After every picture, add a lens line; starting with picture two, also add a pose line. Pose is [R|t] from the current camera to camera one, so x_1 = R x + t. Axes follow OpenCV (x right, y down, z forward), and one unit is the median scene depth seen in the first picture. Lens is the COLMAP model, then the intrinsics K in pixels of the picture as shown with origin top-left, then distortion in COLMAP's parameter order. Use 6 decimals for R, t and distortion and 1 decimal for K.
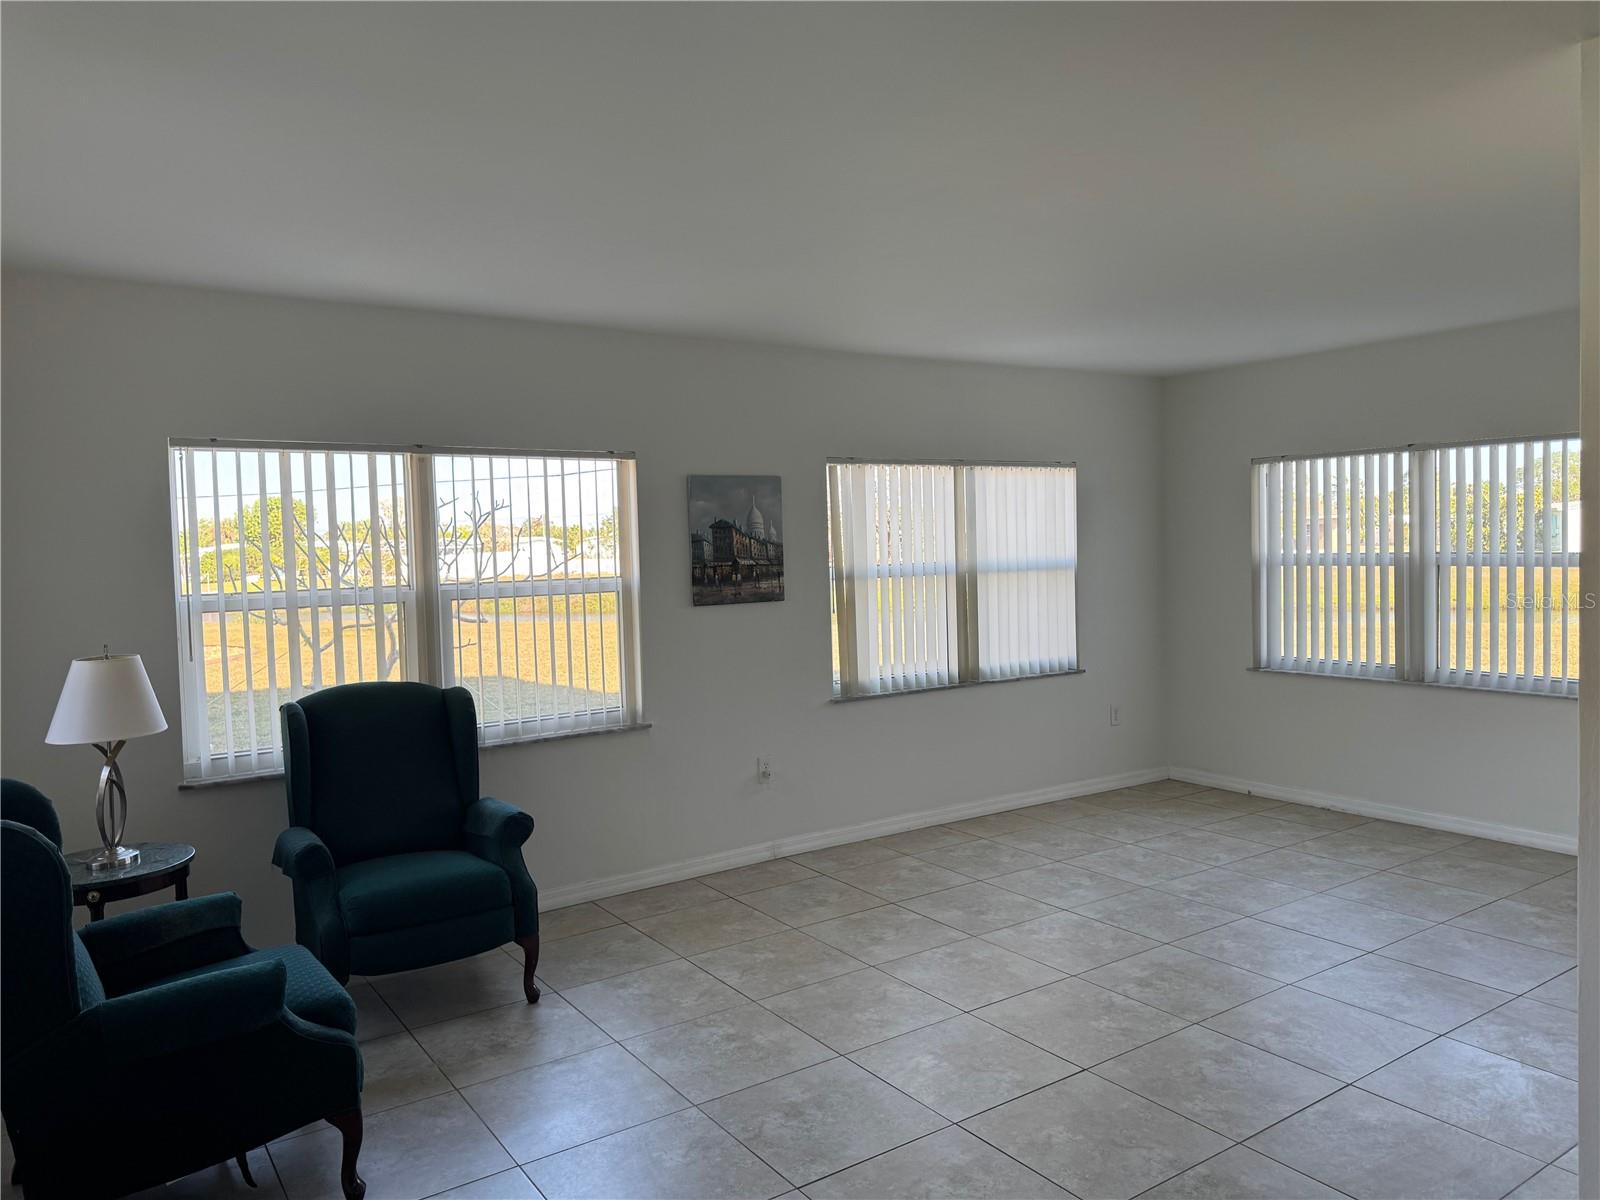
lens RADIAL K [[1127.3, 0, 805.5], [0, 1127.3, 586.6], [0, 0, 1]] dist [0.058160, -0.055489]
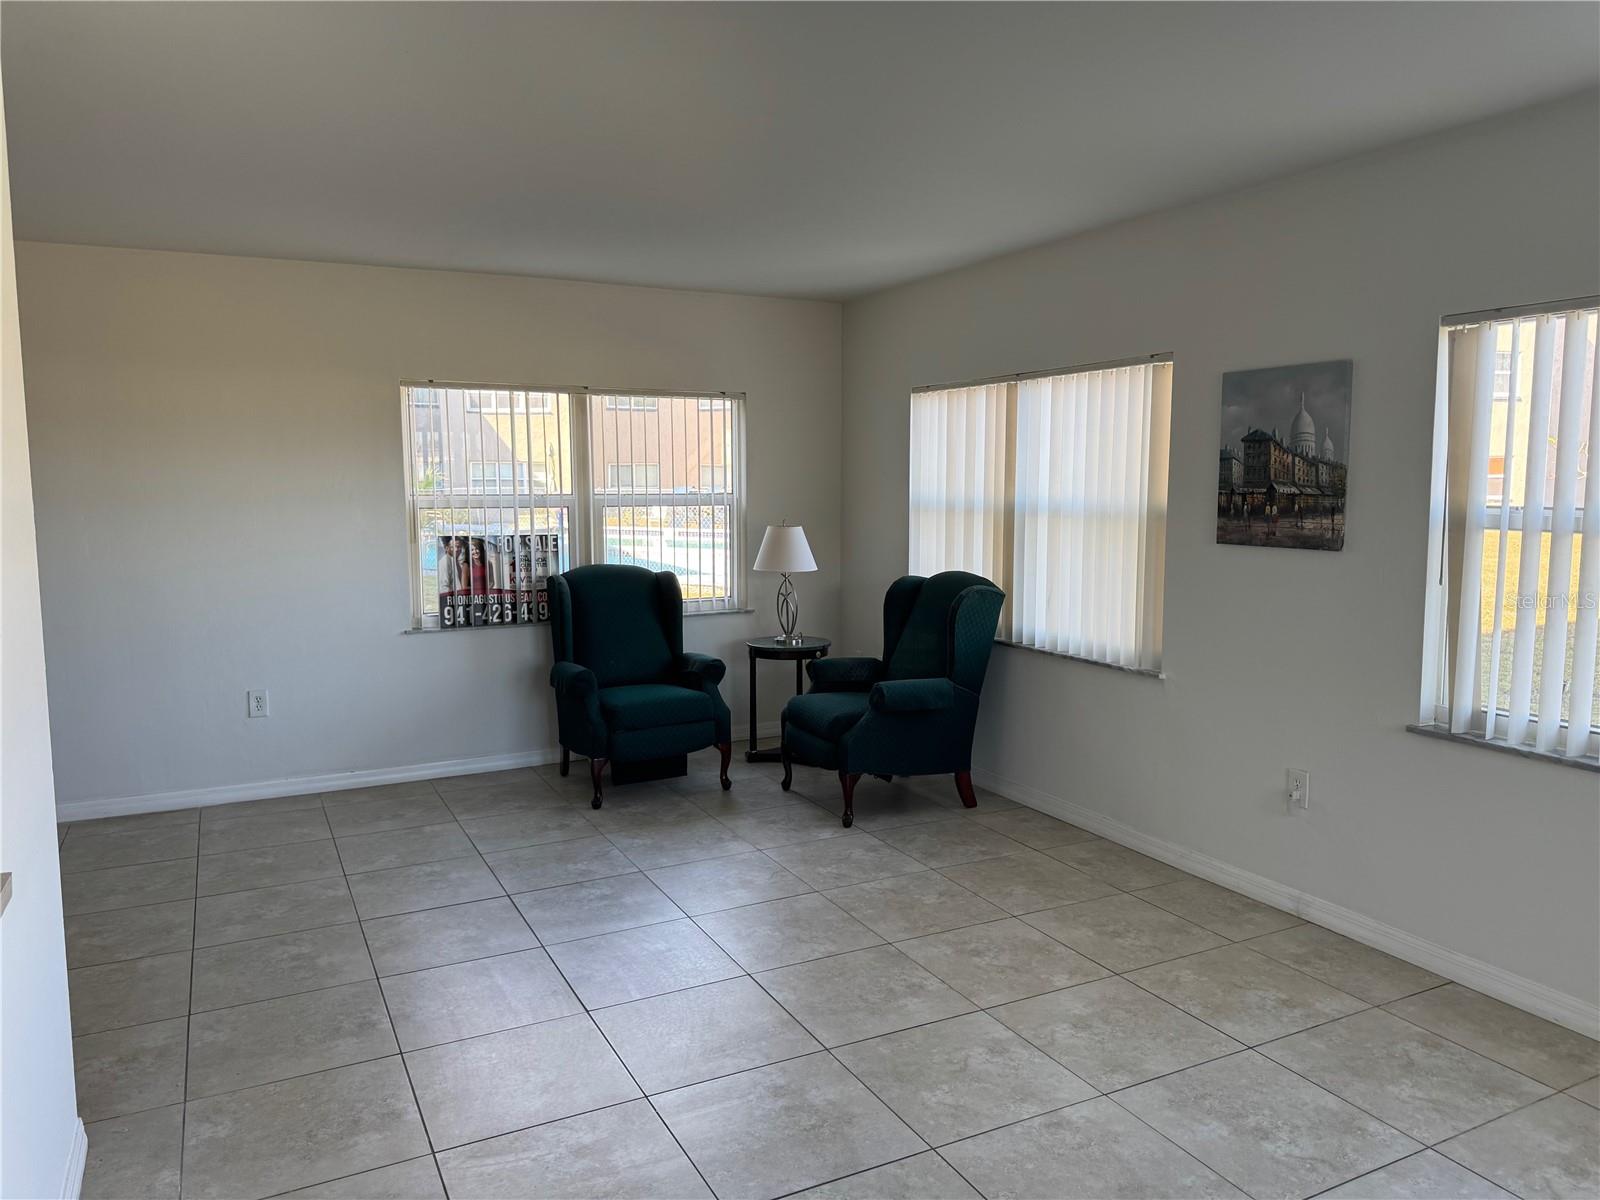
lens RADIAL K [[1127.3, 0, 796.3], [0, 1127.3, 600.5], [0, 0, 1]] dist [0.058160, -0.055489]
pose [[-0.131506, 0.136507, -0.981872, 0.719594], [-0.035604, 0.989184, 0.142293, -0.044856], [0.990676, 0.053671, -0.125224, 0.812346]]
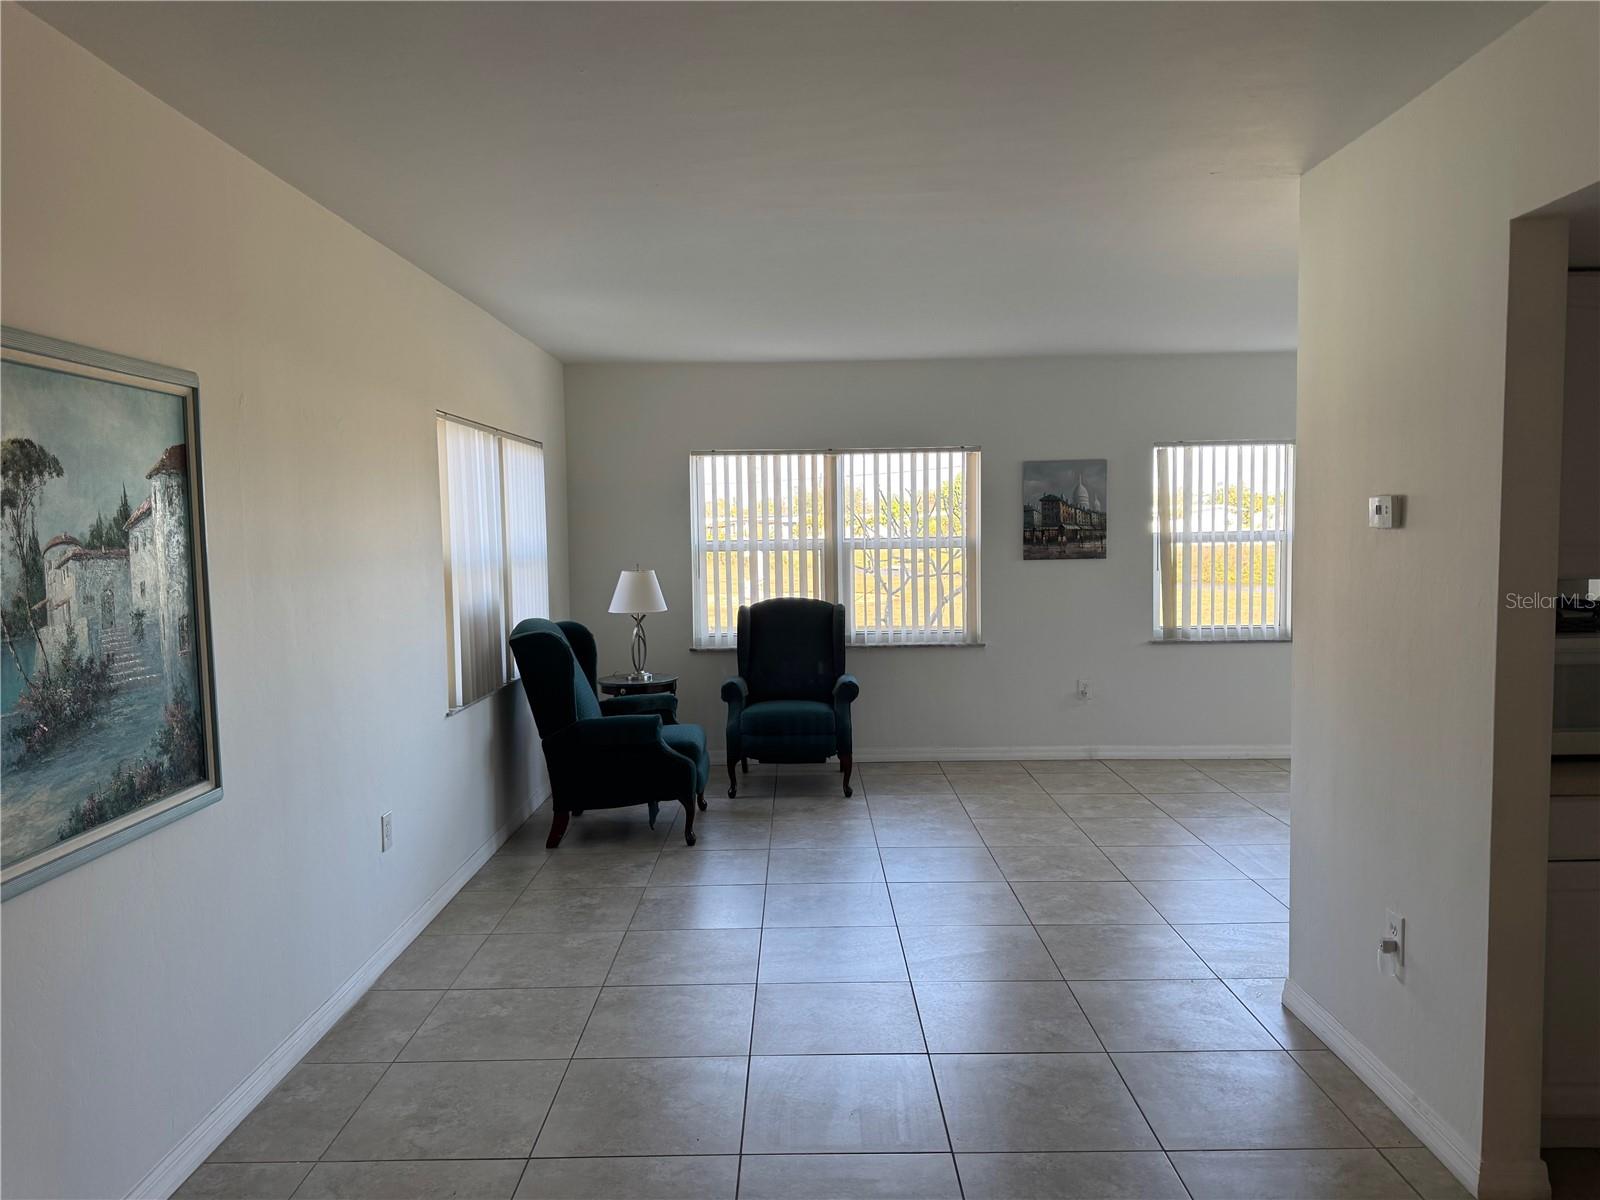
lens RADIAL K [[1127.3, 0, 792.3], [0, 1127.3, 589.1], [0, 0, 1]] dist [0.058160, -0.055489]
pose [[0.819886, 0.044099, -0.570826, 0.442883], [-0.028798, 0.998944, 0.035810, 0.012271], [0.571802, -0.012922, 0.820290, -0.259052]]
